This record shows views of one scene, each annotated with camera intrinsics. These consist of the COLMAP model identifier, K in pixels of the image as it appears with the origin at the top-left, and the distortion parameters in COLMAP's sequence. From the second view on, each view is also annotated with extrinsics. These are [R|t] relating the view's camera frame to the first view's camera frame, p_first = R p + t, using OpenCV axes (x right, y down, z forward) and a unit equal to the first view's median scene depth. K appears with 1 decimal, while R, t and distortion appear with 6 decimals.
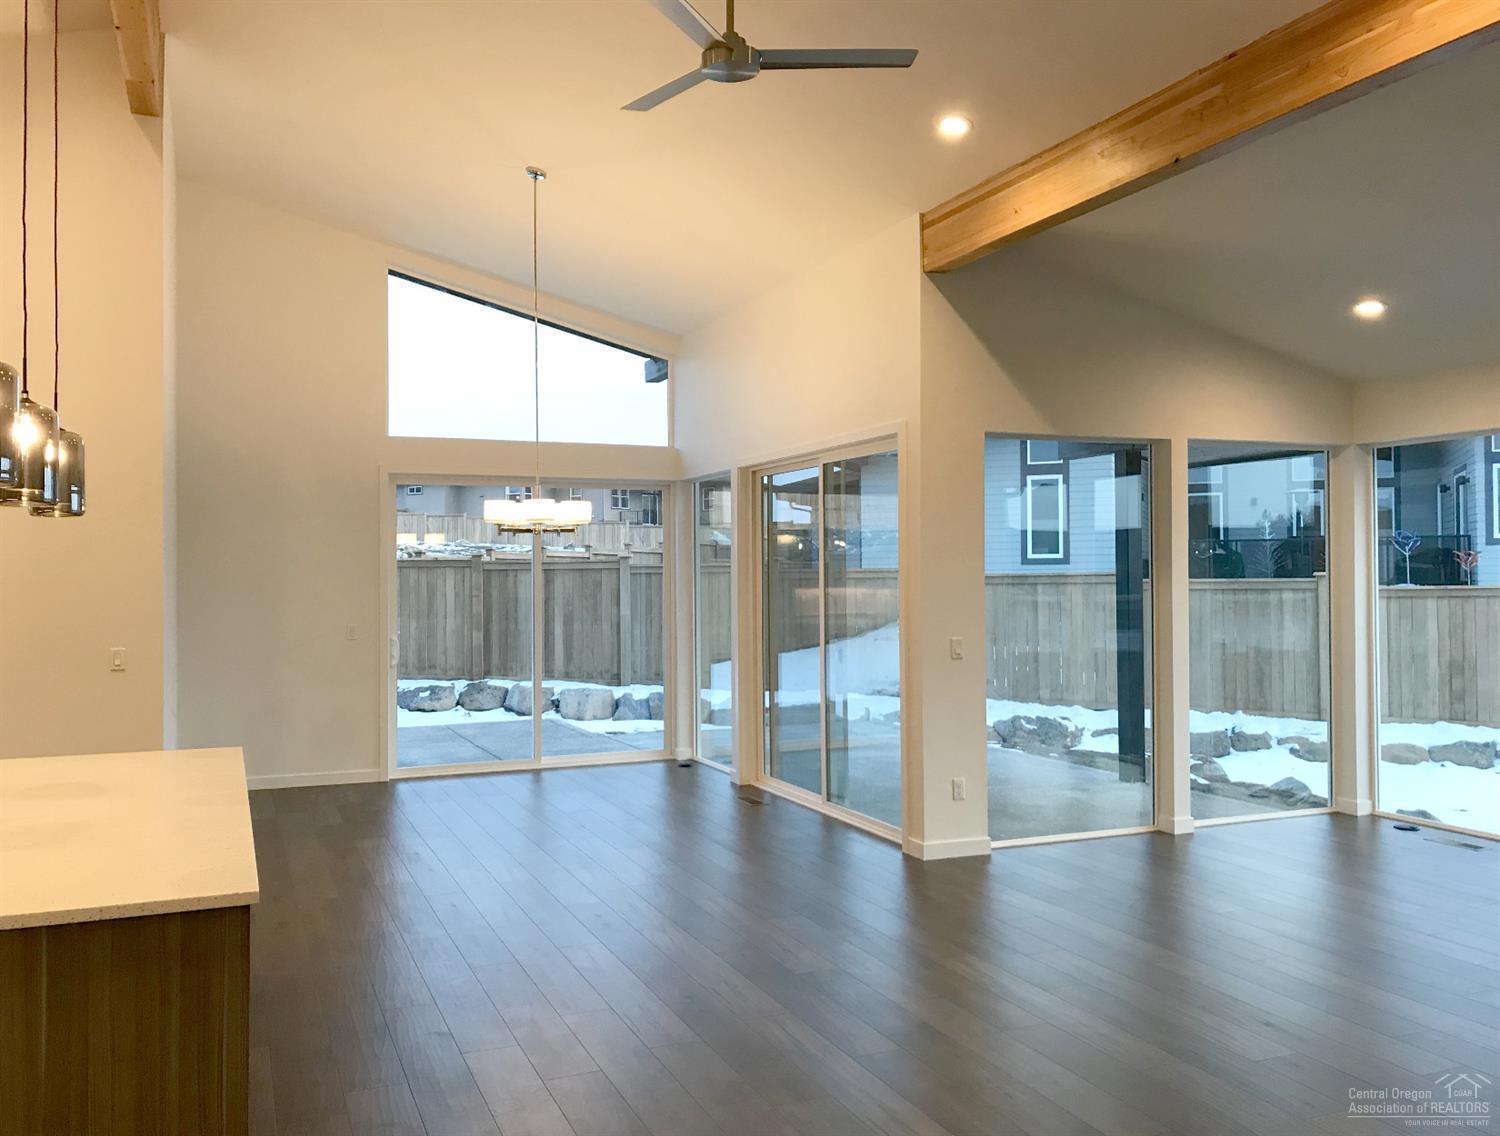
lens RADIAL K [[1219.3, 0, 750.6], [0, 1219.3, 560.8], [0, 0, 1]] dist [-0.010131, 0.021143]
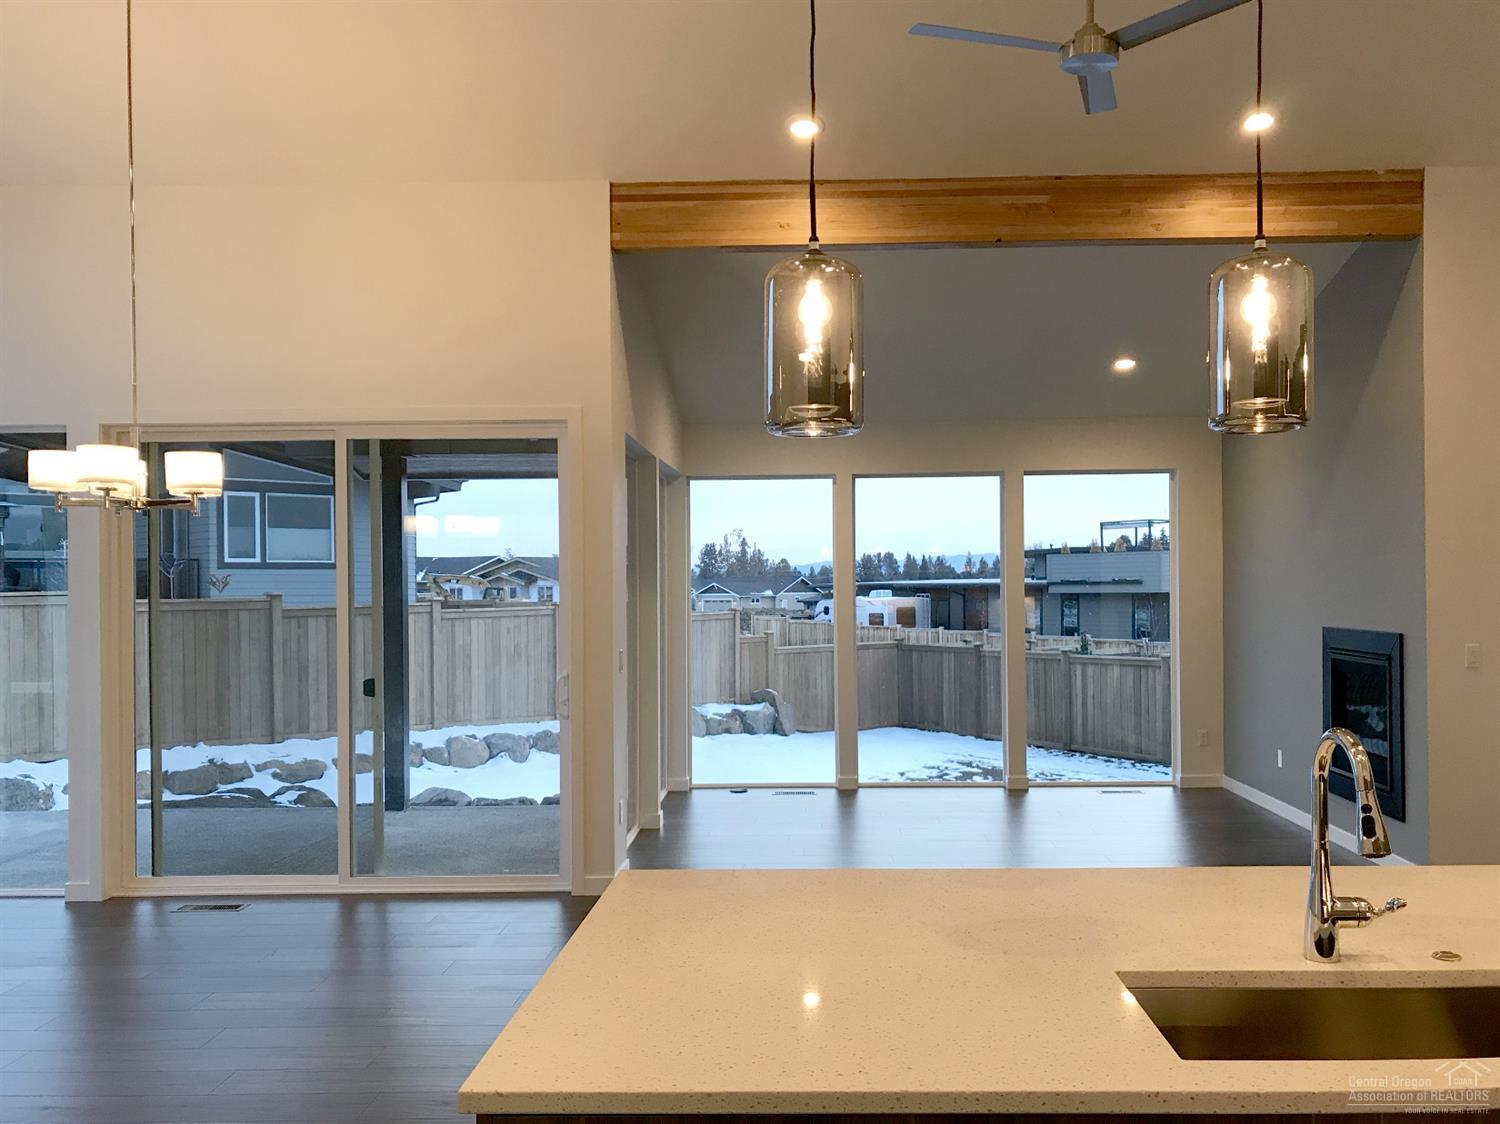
lens RADIAL K [[1260.5, 0, 751.5], [0, 1260.5, 575.6], [0, 0, 1]] dist [0.002833, 0.002174]
pose [[0.405898, 0.011333, 0.913848, -0.675615], [0.000135, 0.999922, -0.012460, 0.020623], [-0.913918, 0.005180, 0.405865, 0.522486]]
